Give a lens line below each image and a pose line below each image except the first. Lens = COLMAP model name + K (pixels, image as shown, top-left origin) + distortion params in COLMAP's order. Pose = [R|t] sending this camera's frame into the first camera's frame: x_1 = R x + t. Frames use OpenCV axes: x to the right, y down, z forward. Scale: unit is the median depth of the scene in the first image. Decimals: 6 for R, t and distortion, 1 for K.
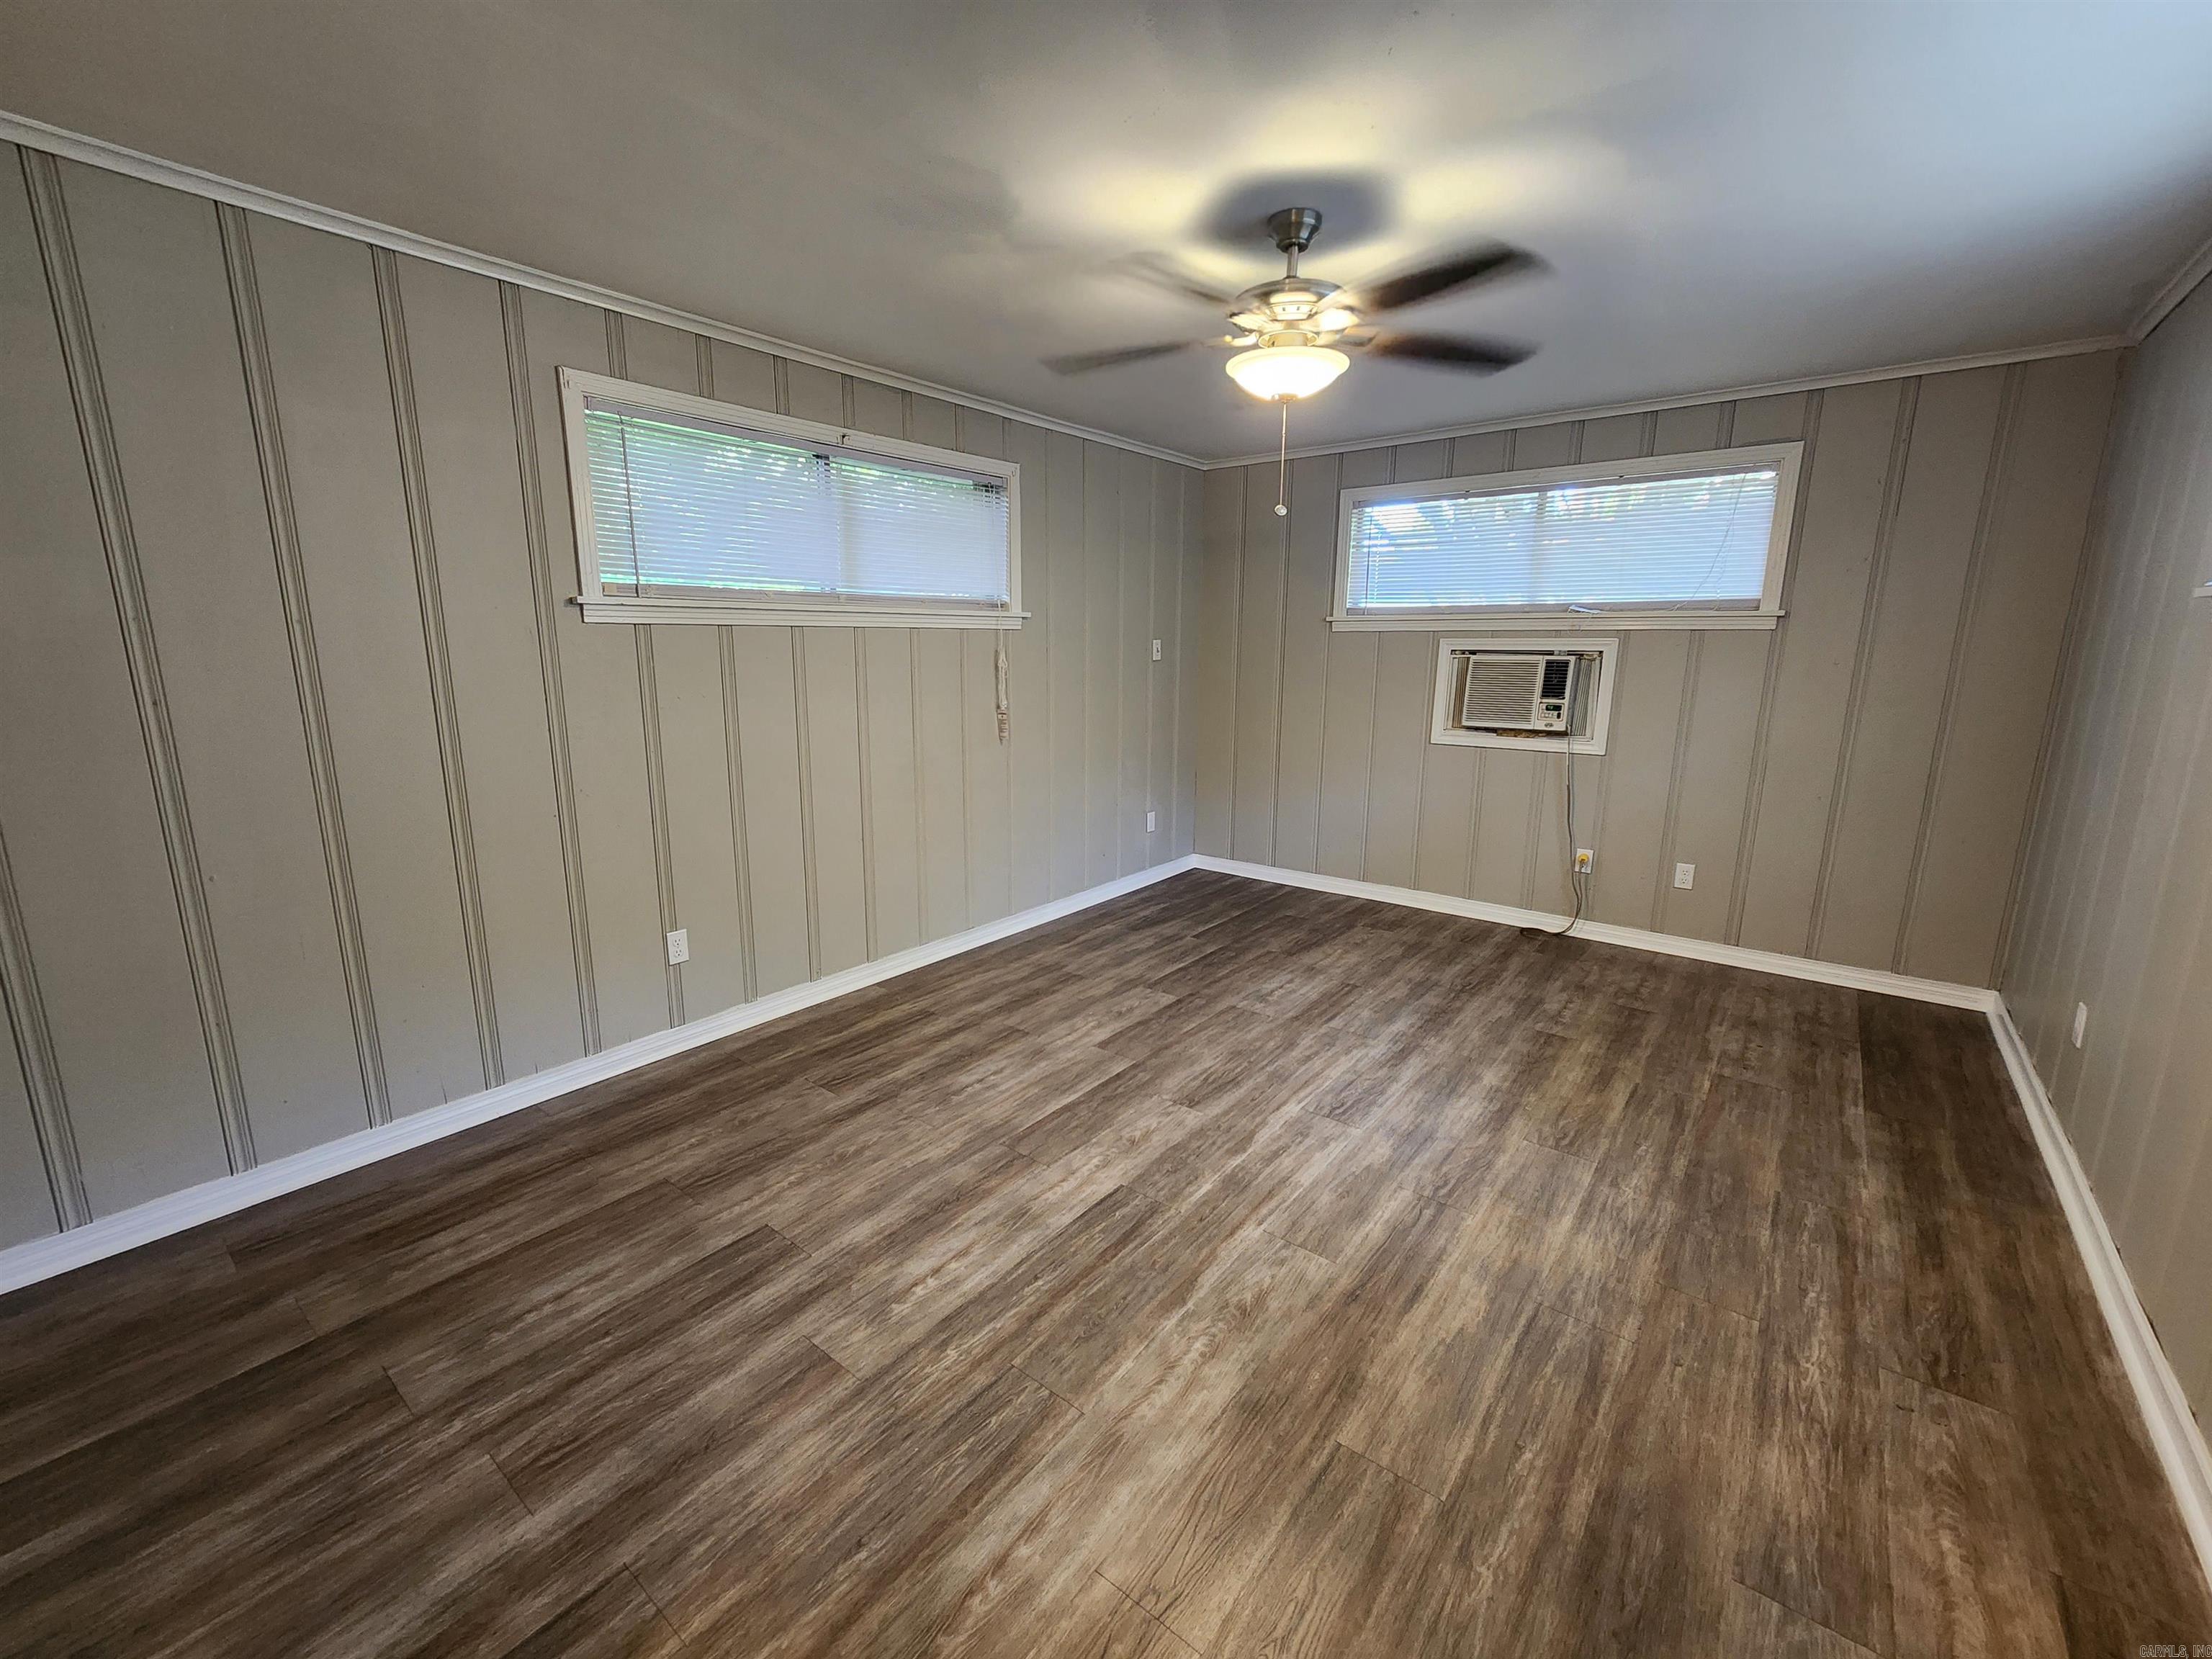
lens RADIAL K [[908.3, 0, 1089.3], [0, 908.3, 820.6], [0, 0, 1]] dist [0.004395, -0.003091]
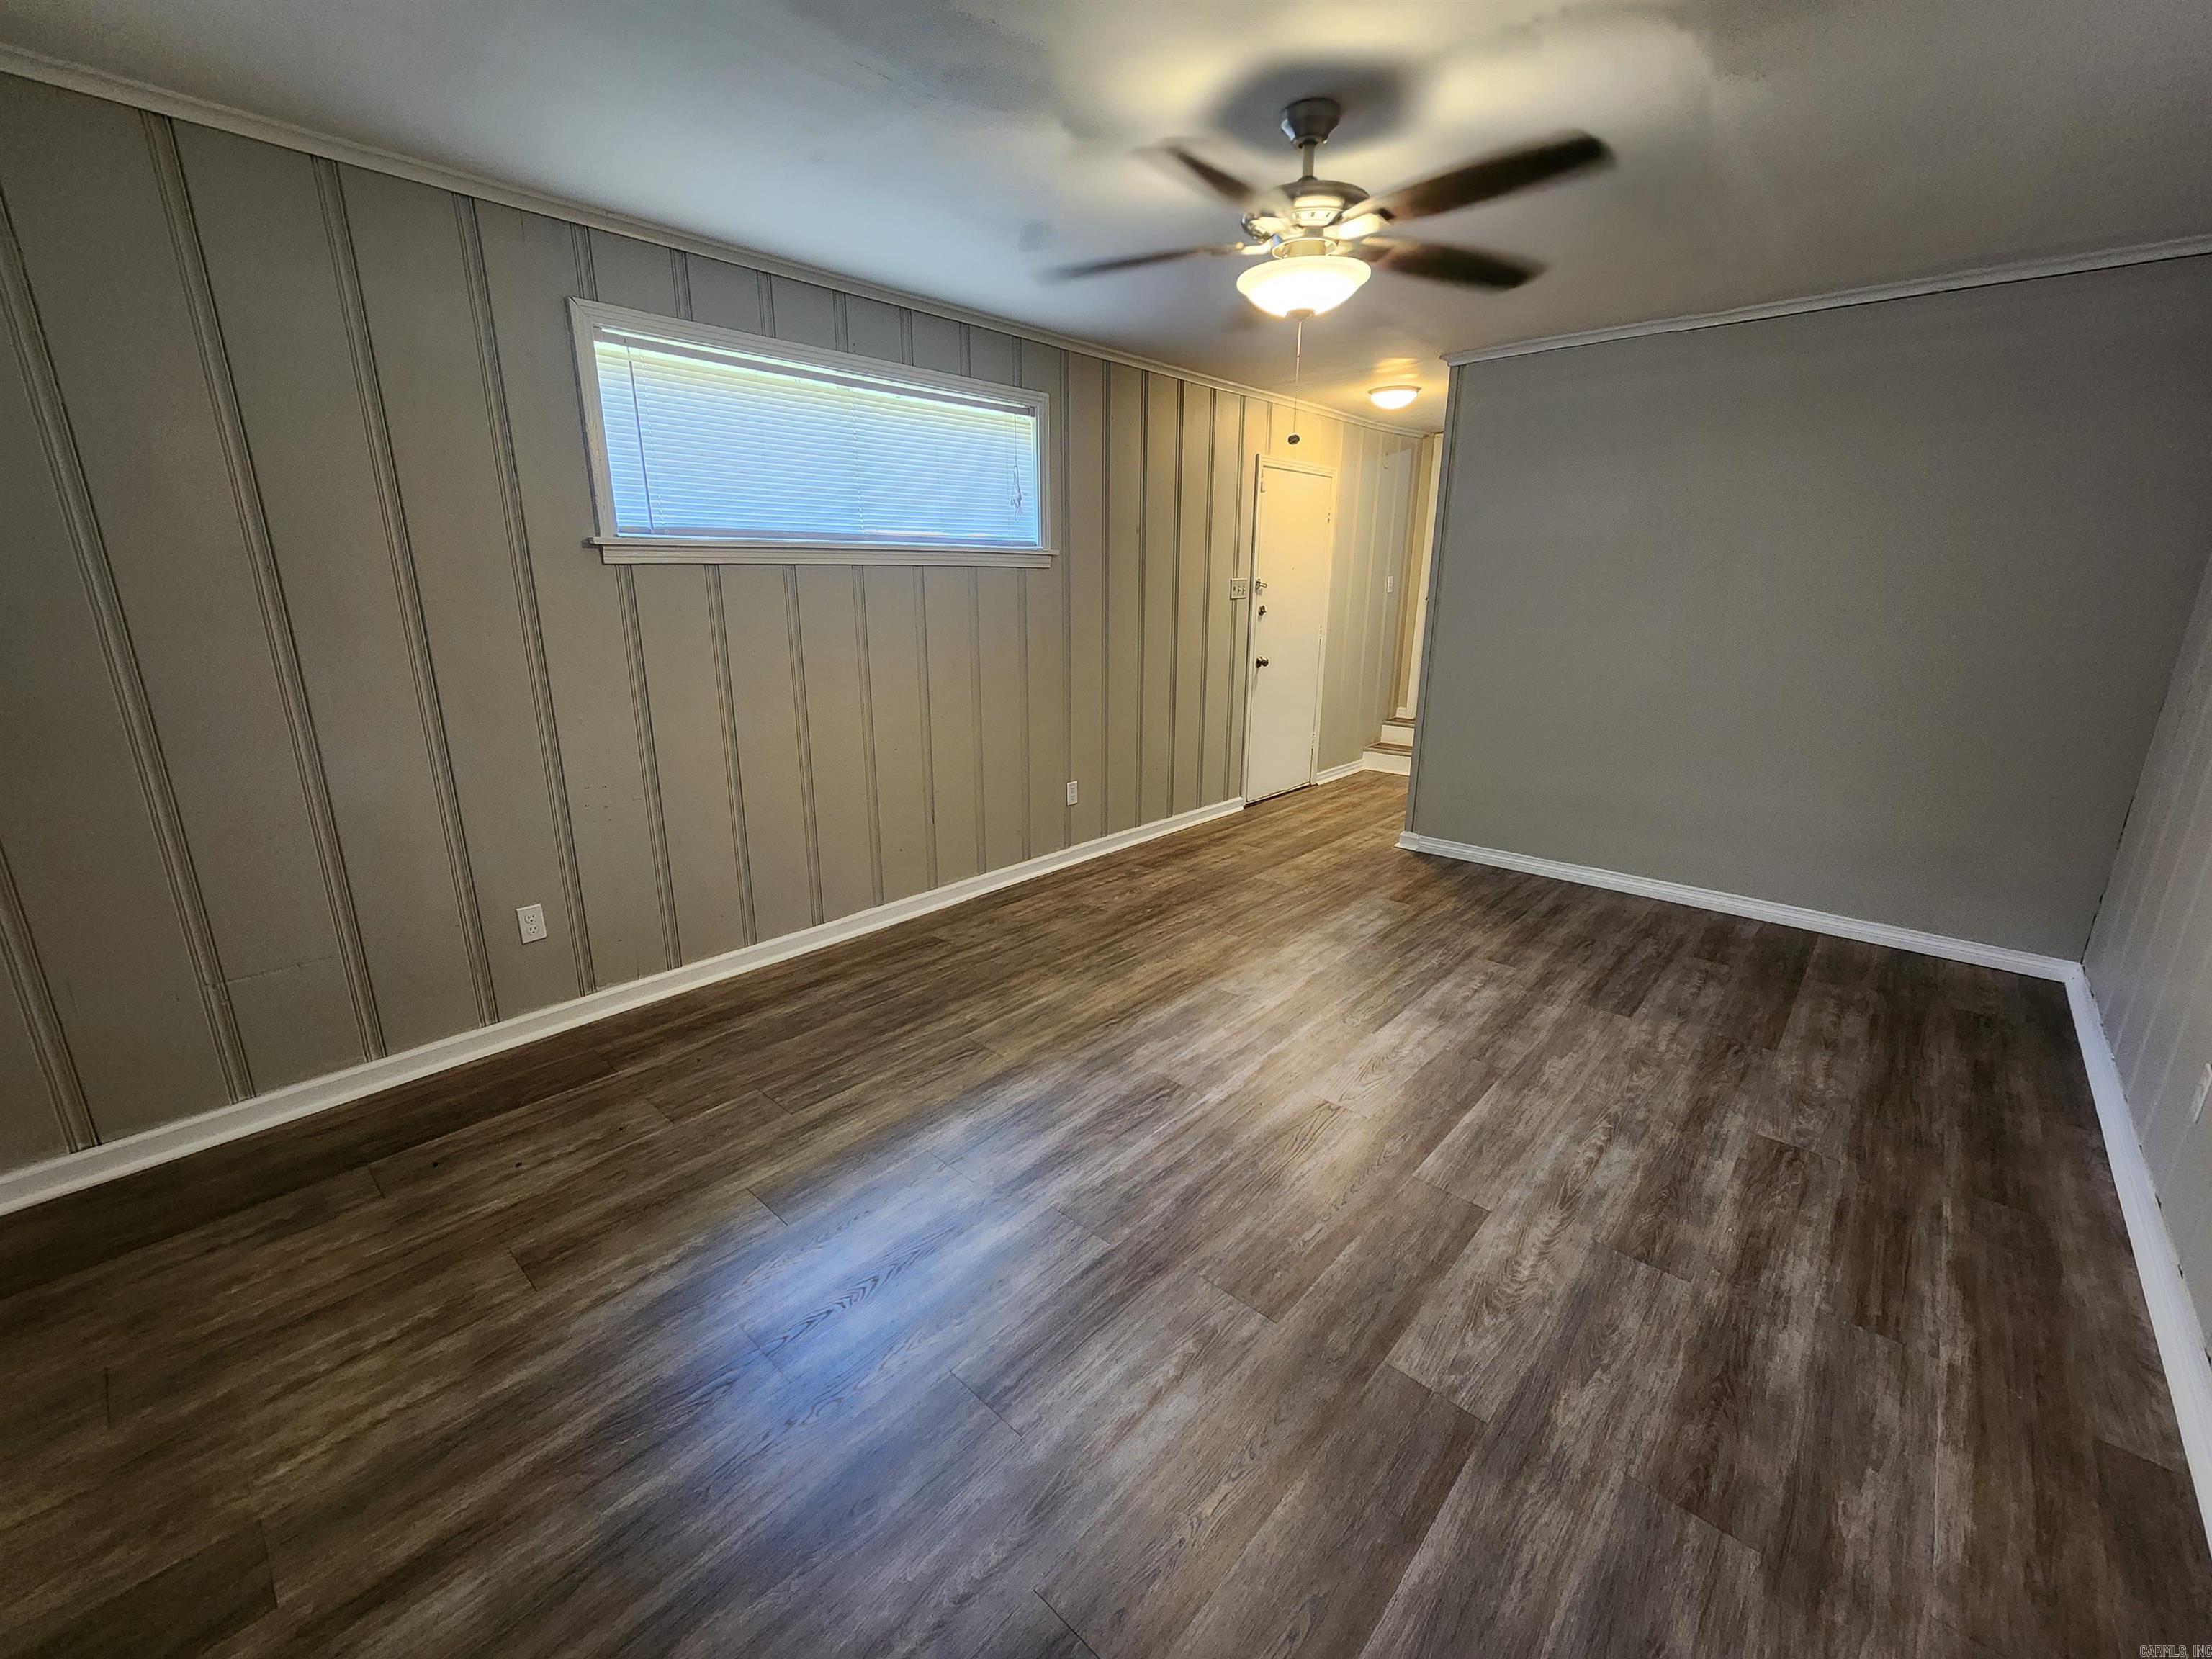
lens RADIAL K [[908.3, 0, 1089.3], [0, 908.3, 820.6], [0, 0, 1]] dist [0.004395, -0.003091]
pose [[-0.997804, -0.021675, 0.062589, 0.309790], [0.008425, 0.895728, 0.444522, -0.358516], [-0.065698, 0.444073, -0.893579, 1.777171]]
